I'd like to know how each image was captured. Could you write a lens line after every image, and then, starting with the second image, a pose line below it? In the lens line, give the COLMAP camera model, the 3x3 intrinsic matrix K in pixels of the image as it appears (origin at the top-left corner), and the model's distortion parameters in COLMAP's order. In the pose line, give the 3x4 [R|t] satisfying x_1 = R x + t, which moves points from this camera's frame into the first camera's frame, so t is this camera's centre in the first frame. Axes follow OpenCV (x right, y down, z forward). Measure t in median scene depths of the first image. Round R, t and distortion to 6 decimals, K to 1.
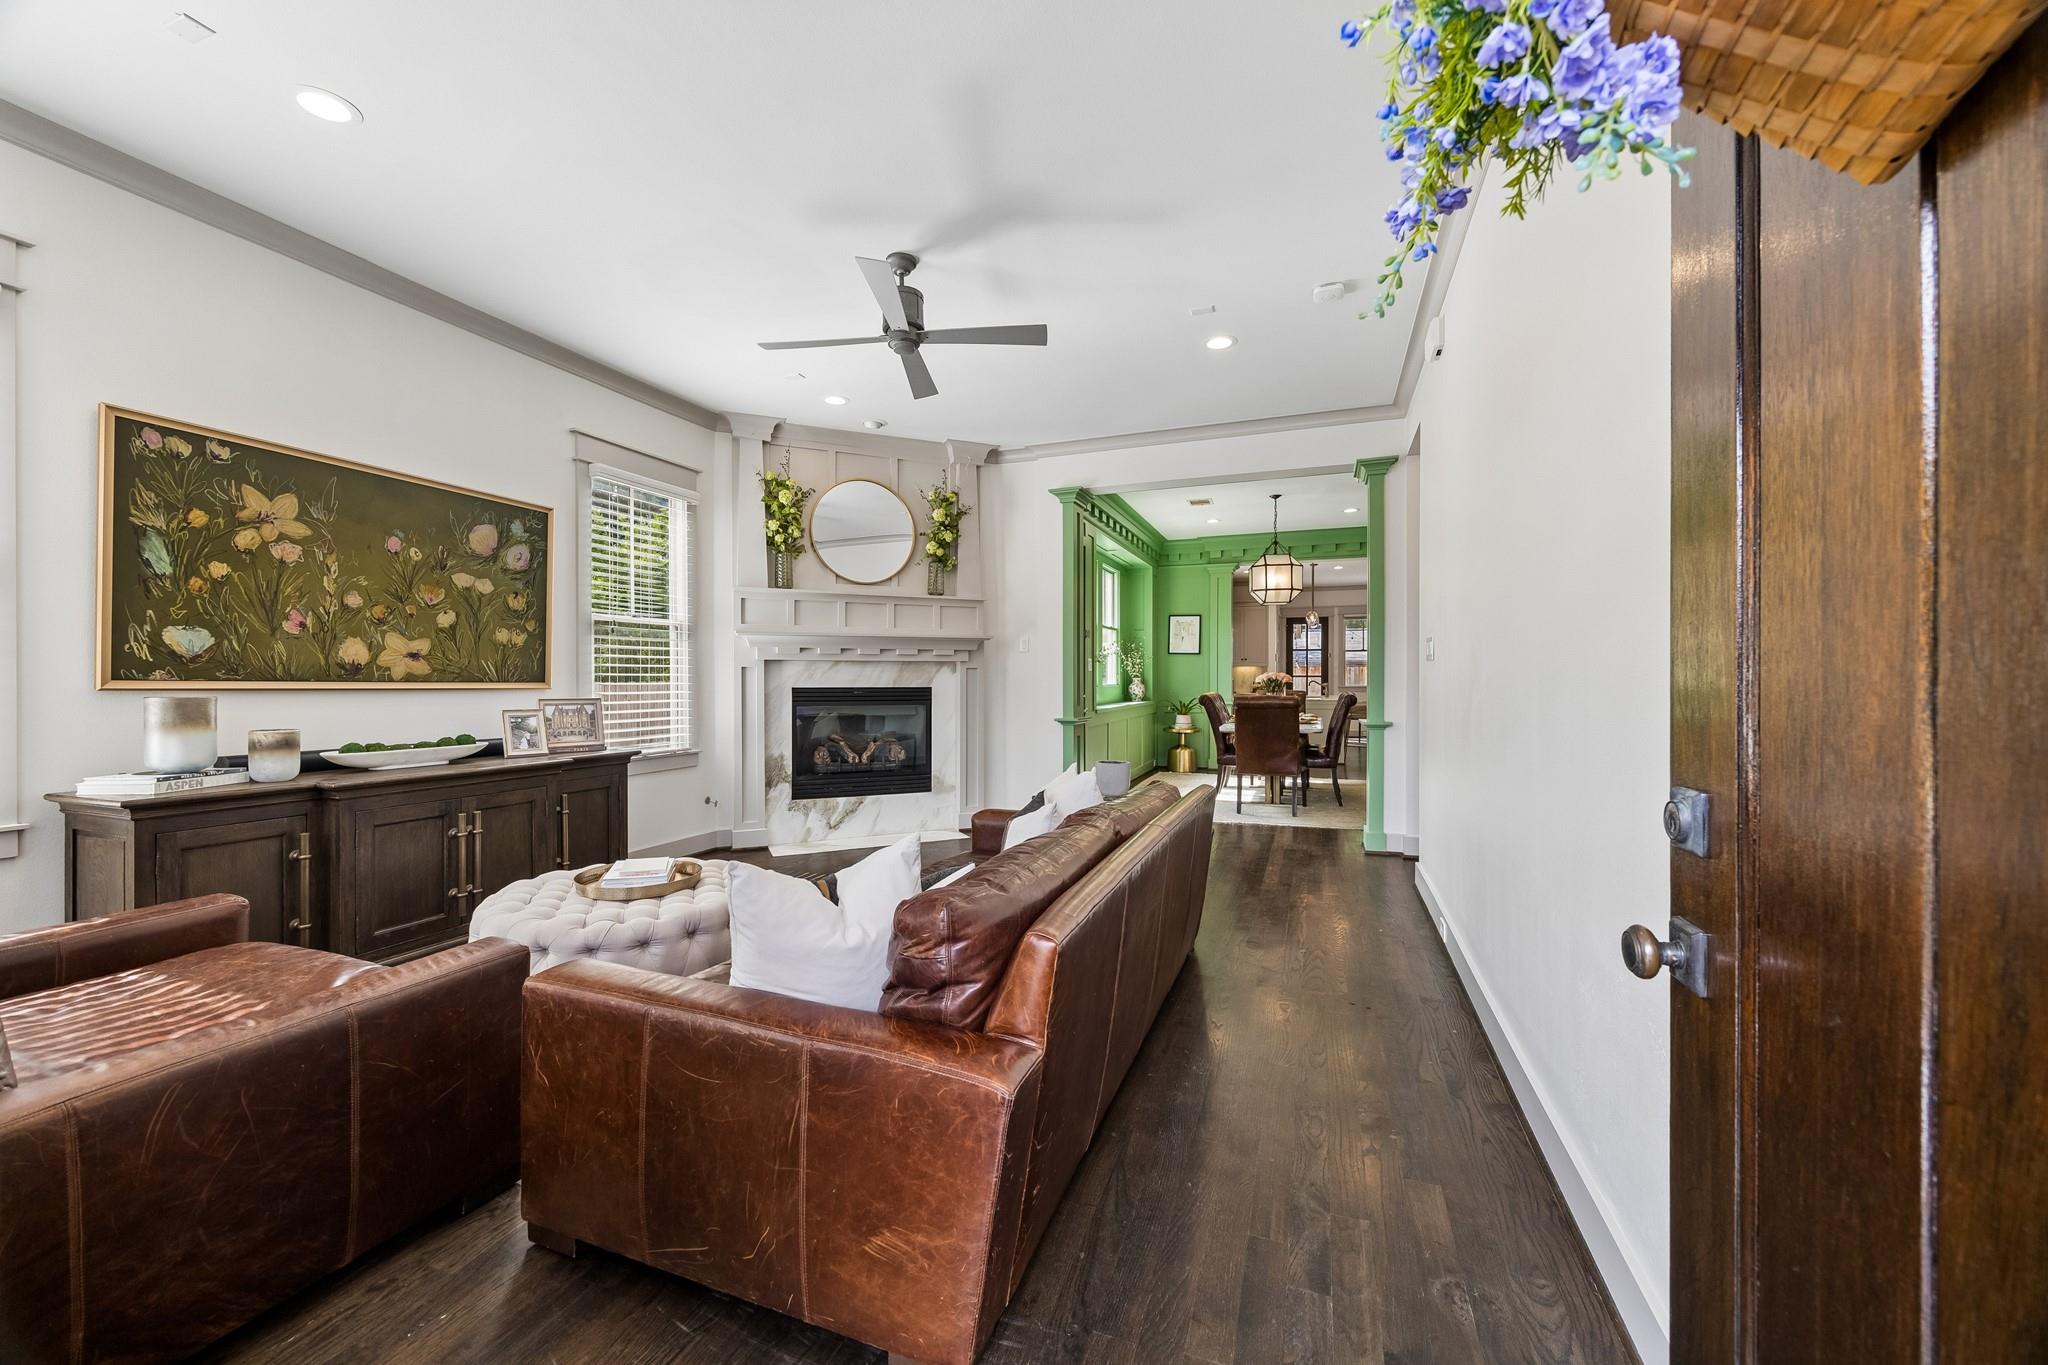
lens RADIAL K [[779.3, 0, 1027.8], [0, 779.3, 685.5], [0, 0, 1]] dist [-0.003003, 0.000210]
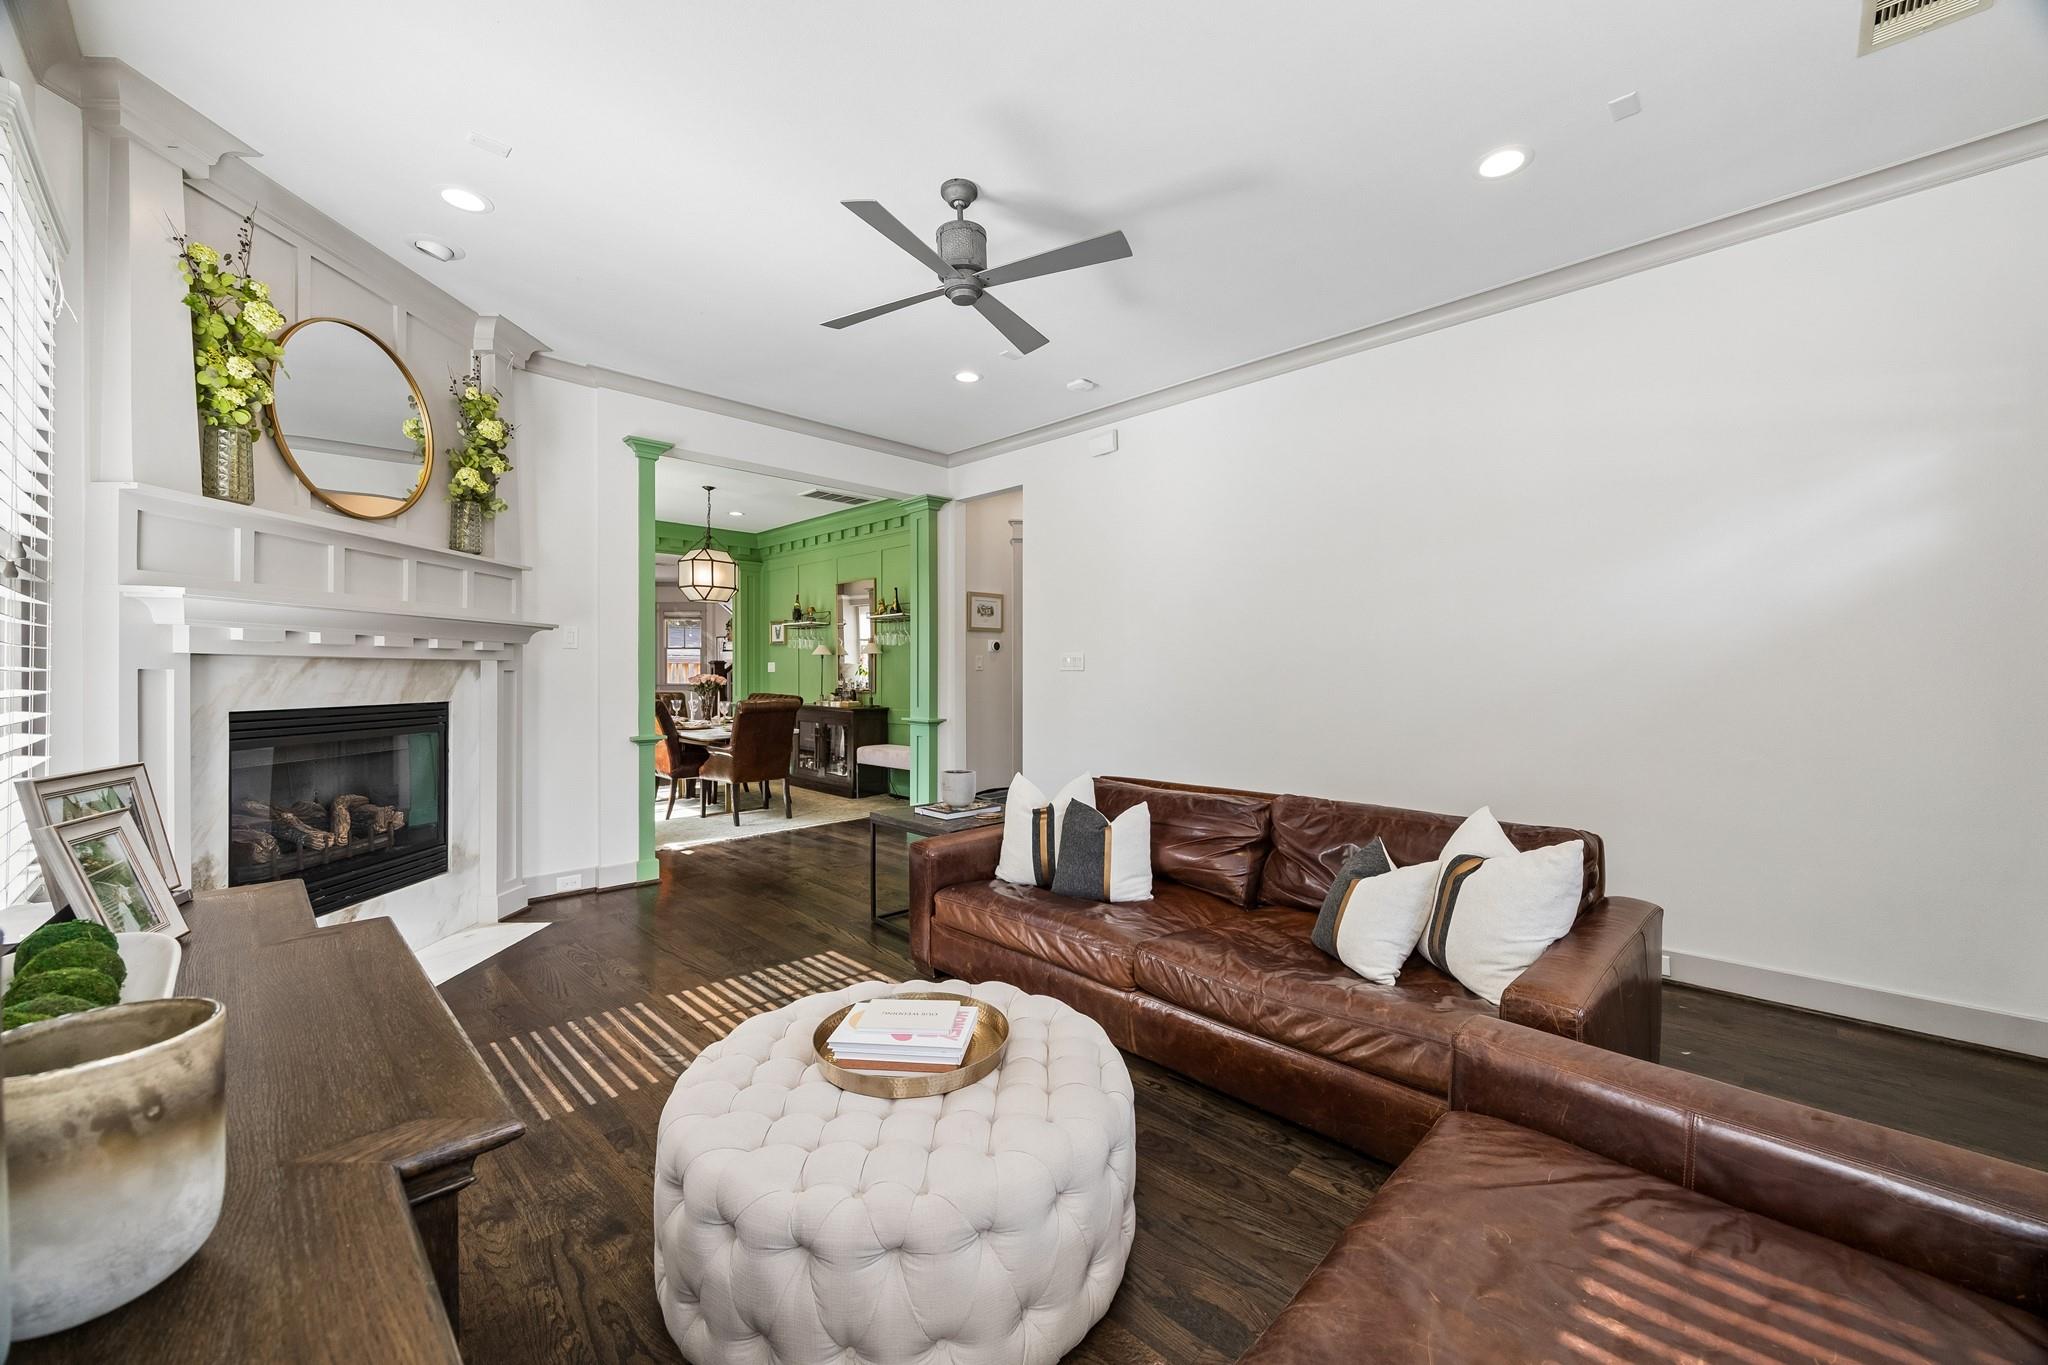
lens RADIAL K [[779.3, 0, 1031.9], [0, 779.3, 674.2], [0, 0, 1]] dist [-0.003003, 0.000210]
pose [[0.393707, 0.001373, 0.919235, -0.507614], [0.001922, 0.999995, -0.002316, -0.017239], [-0.919234, 0.002679, 0.393703, 0.338616]]
